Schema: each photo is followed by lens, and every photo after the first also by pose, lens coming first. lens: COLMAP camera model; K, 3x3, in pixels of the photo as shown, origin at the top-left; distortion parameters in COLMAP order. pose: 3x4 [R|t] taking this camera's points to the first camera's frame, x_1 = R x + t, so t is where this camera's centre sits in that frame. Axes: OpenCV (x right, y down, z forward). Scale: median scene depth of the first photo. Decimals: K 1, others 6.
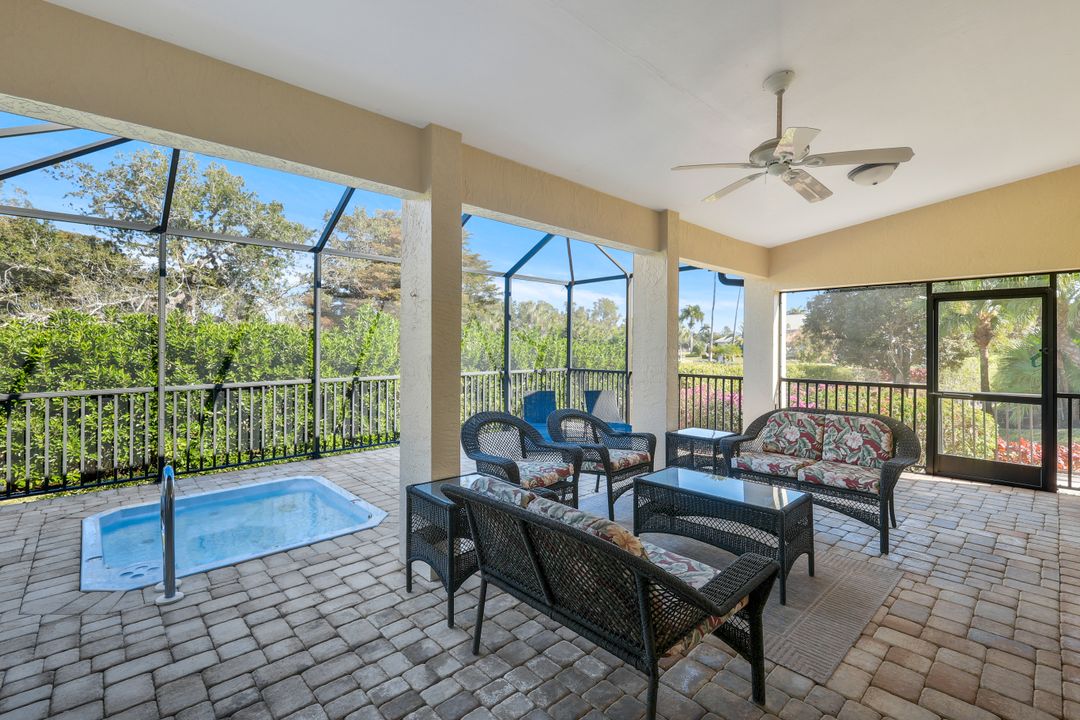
lens RADIAL K [[473.5, 0, 538.7], [0, 473.5, 349.0], [0, 0, 1]] dist [0.002676, -0.000235]
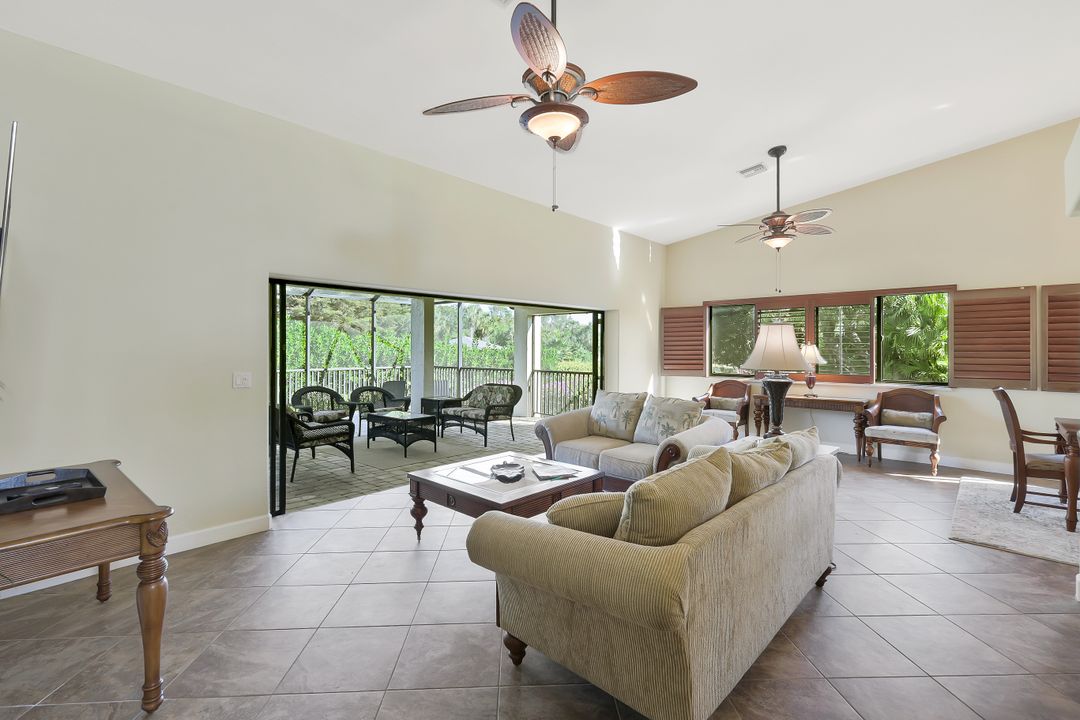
lens RADIAL K [[473.5, 0, 538.7], [0, 473.5, 349.0], [0, 0, 1]] dist [0.002676, -0.000235]
pose [[0.997211, -0.006419, 0.074357, 0.643636], [0.006621, 0.999975, -0.002465, -0.008850], [-0.074340, 0.002950, 0.997229, -0.944527]]
